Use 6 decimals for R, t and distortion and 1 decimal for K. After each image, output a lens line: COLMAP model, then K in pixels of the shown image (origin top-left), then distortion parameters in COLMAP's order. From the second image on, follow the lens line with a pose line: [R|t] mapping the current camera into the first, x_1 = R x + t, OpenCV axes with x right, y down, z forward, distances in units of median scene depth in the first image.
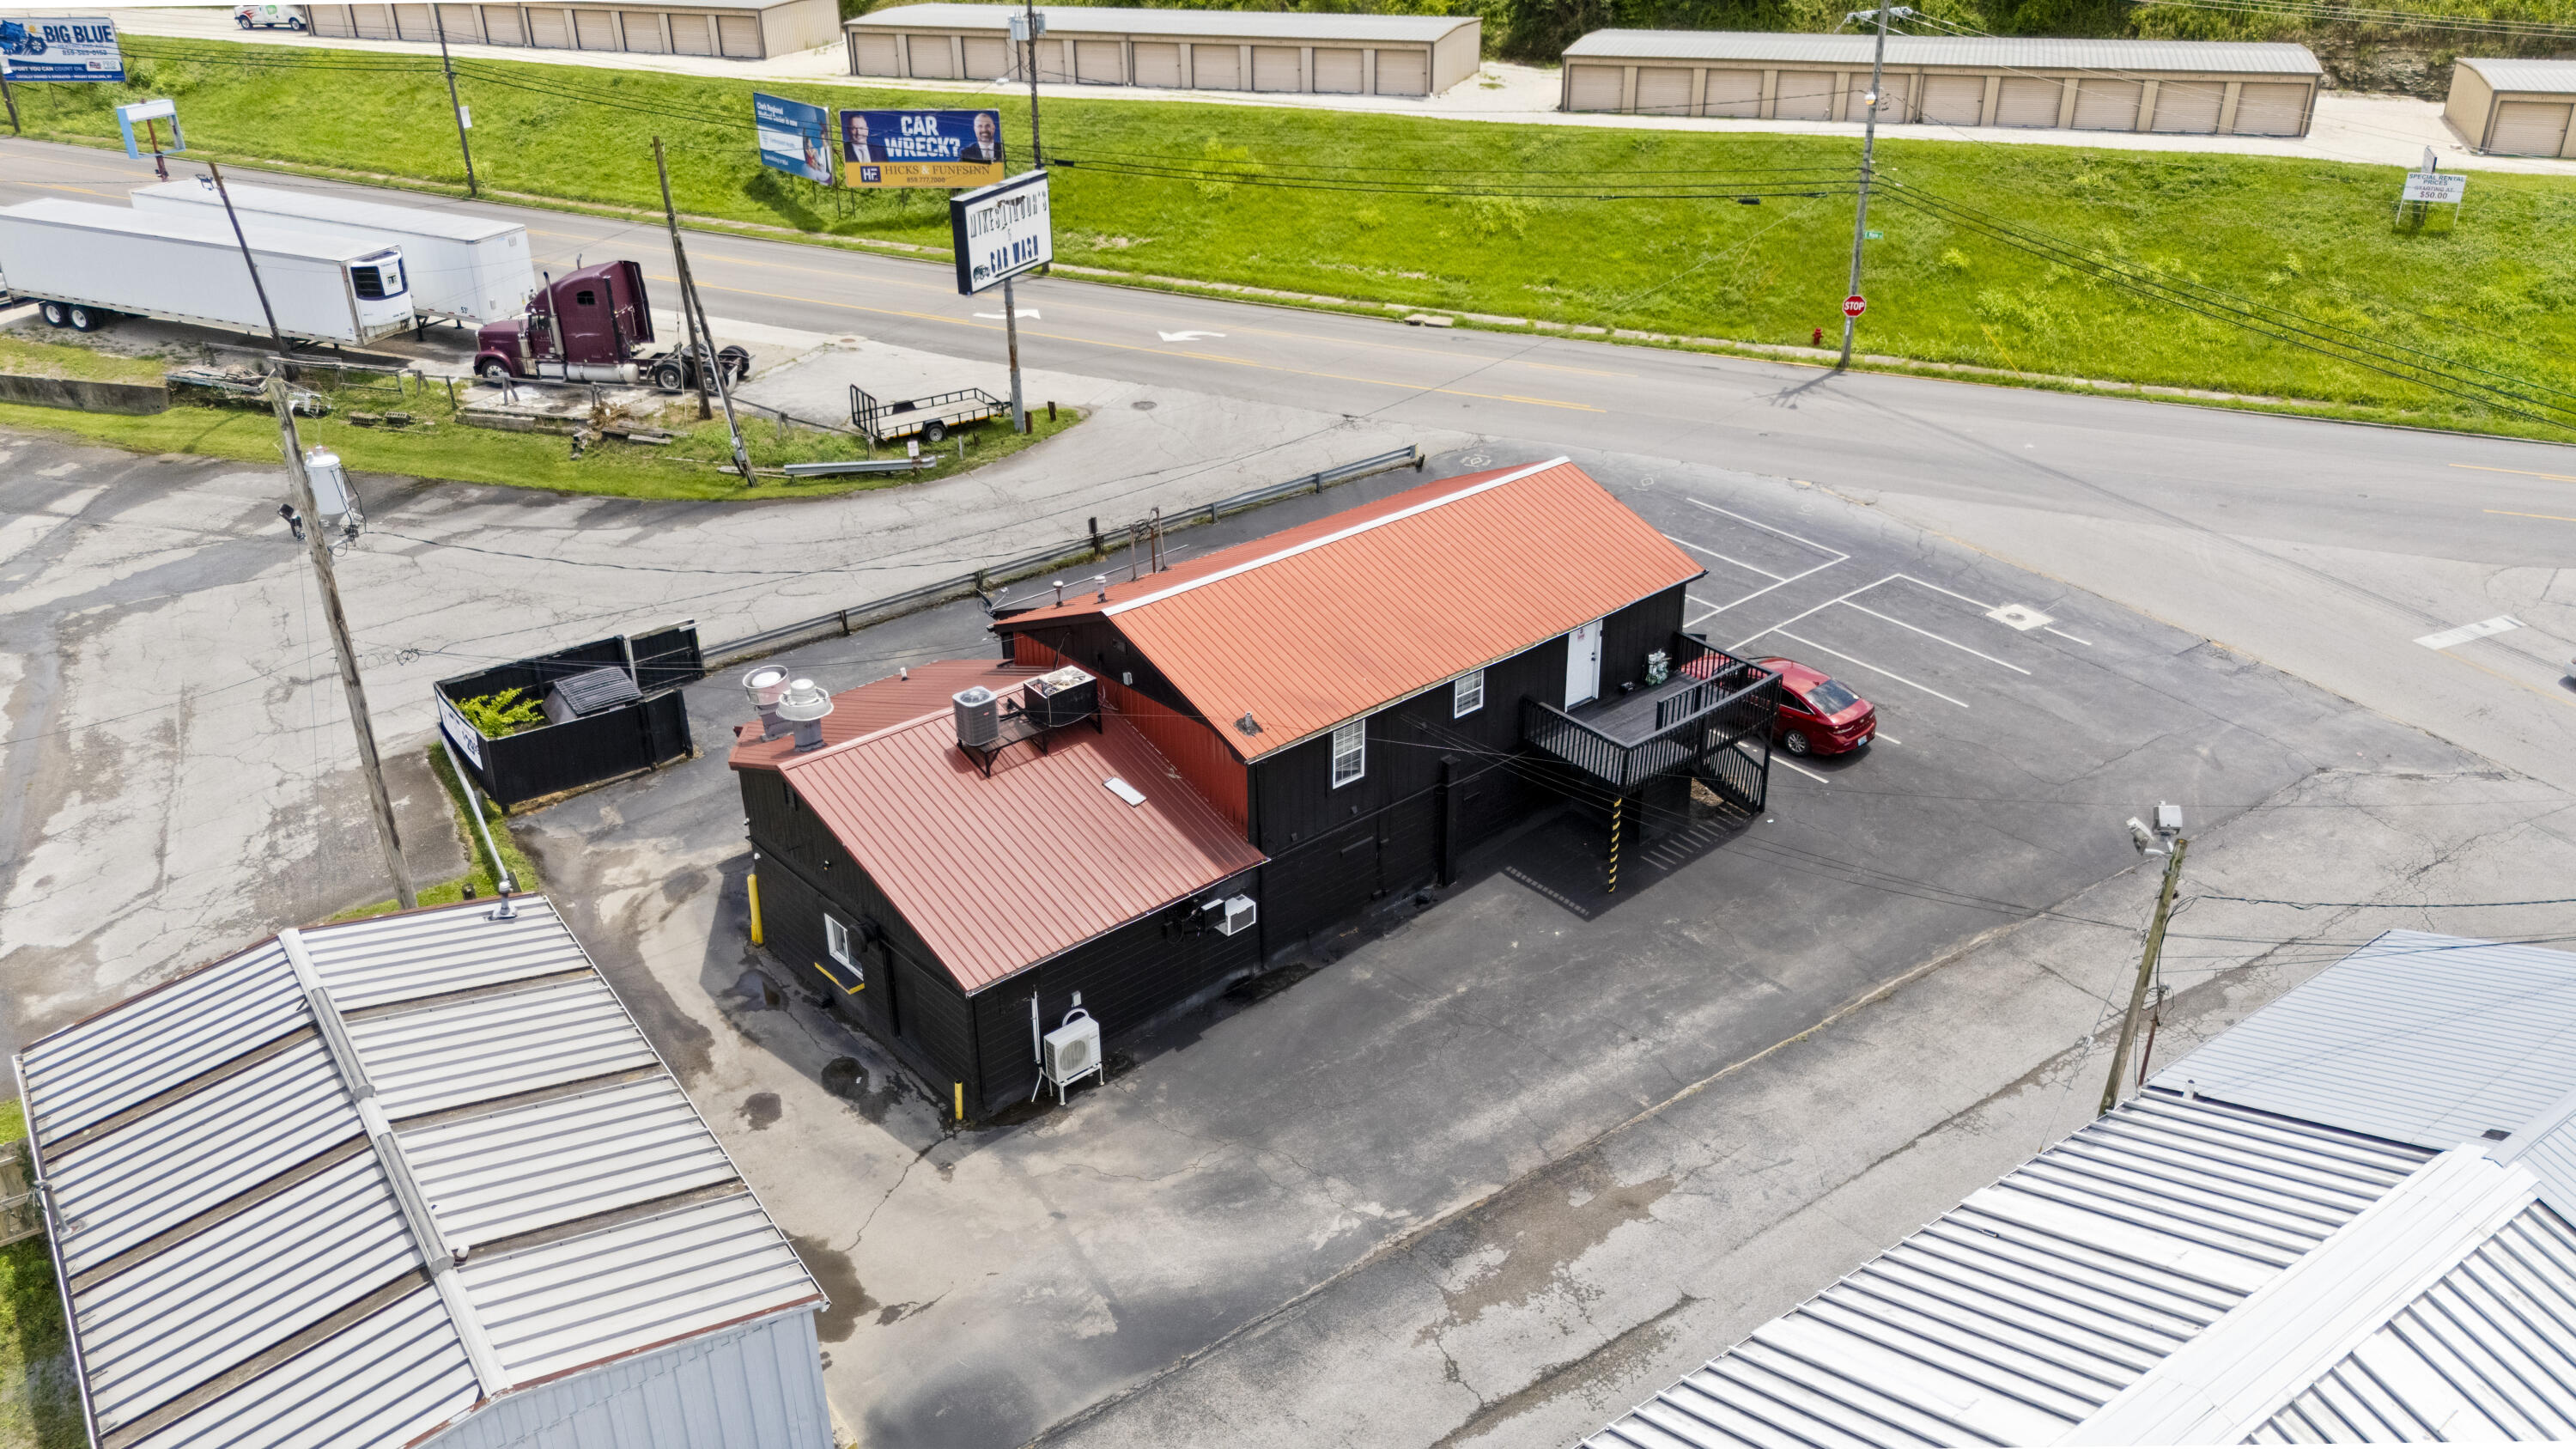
lens RADIAL K [[1922.0, 0, 1300.2], [0, 1922.0, 722.2], [0, 0, 1]] dist [0.071067, -0.077166]
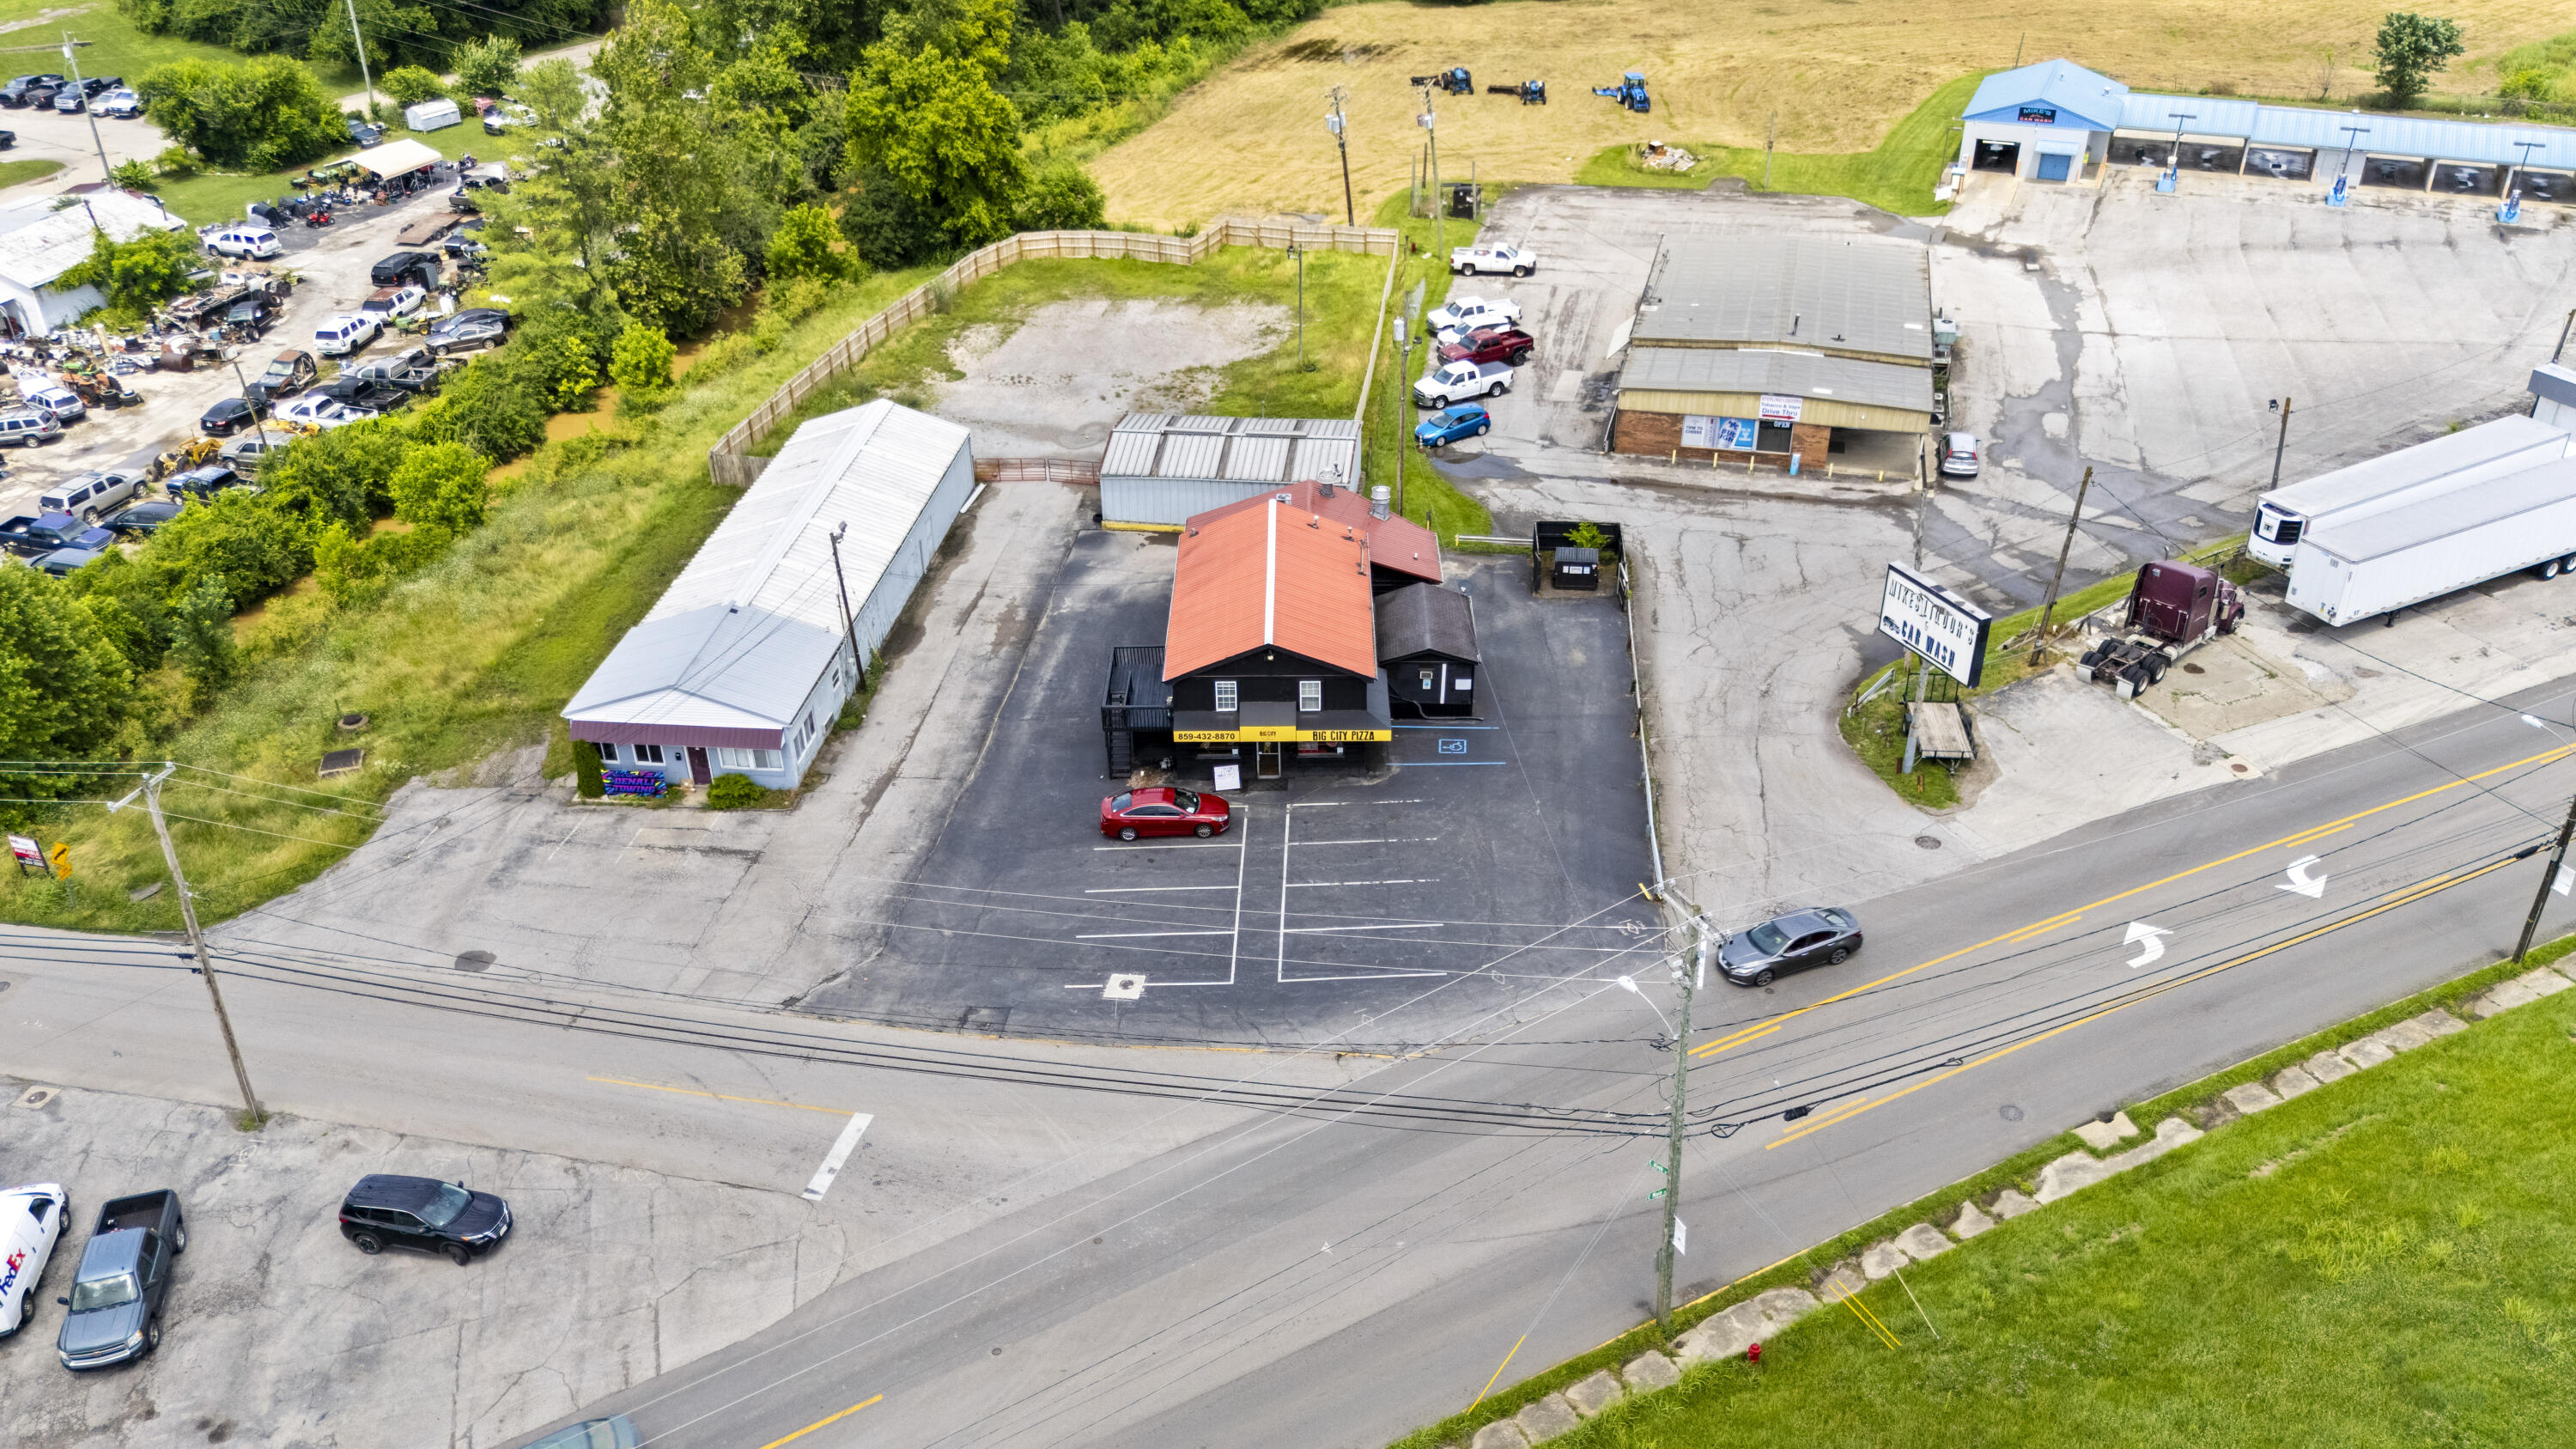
lens RADIAL K [[1932.6, 0, 1302.5], [0, 1932.6, 724.6], [0, 0, 1]] dist [0.054216, -0.050550]
pose [[-0.664403, 0.405490, -0.627810, 1.695115], [-0.310174, 0.614659, 0.725249, -1.862344], [0.679971, 0.676589, -0.282609, 2.181614]]
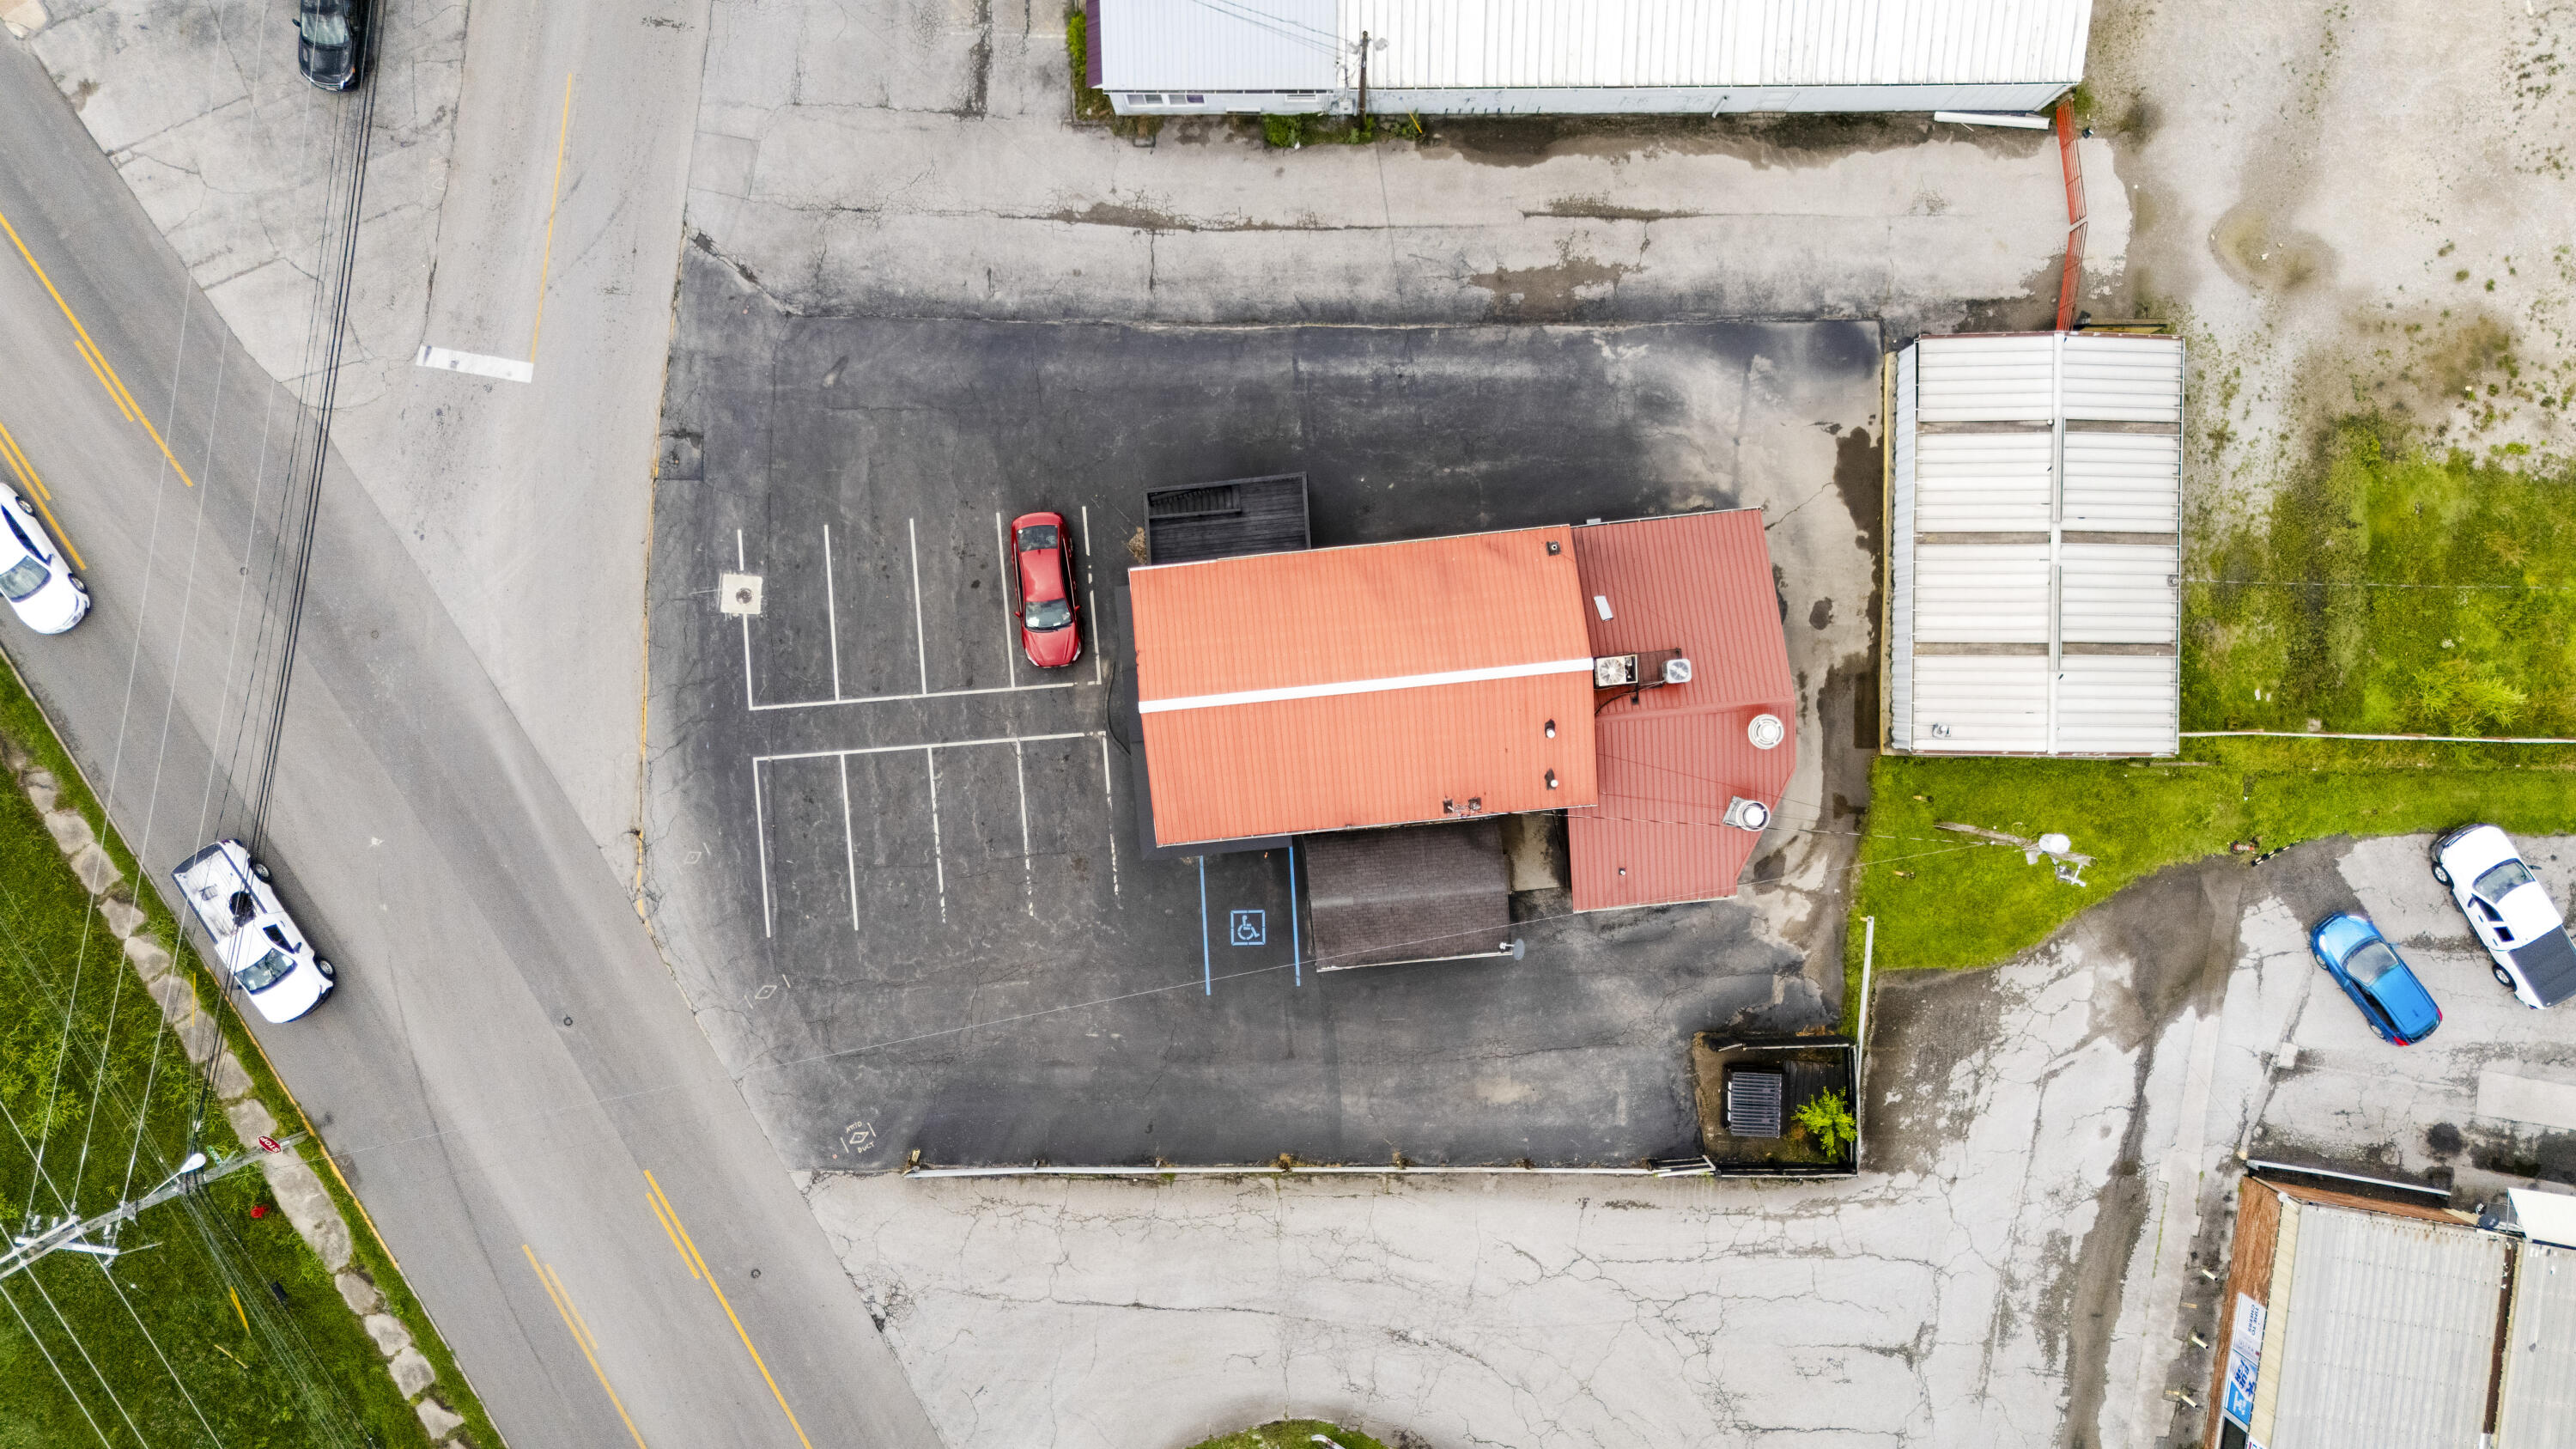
lens RADIAL K [[1922.0, 0, 1300.2], [0, 1922.0, 722.2], [0, 0, 1]] dist [0.071067, -0.077166]
pose [[-0.807289, -0.589858, 0.018787, 0.030501], [0.280759, -0.355861, 0.891368, -1.749807], [-0.519095, 0.724866, 0.452891, 0.538554]]
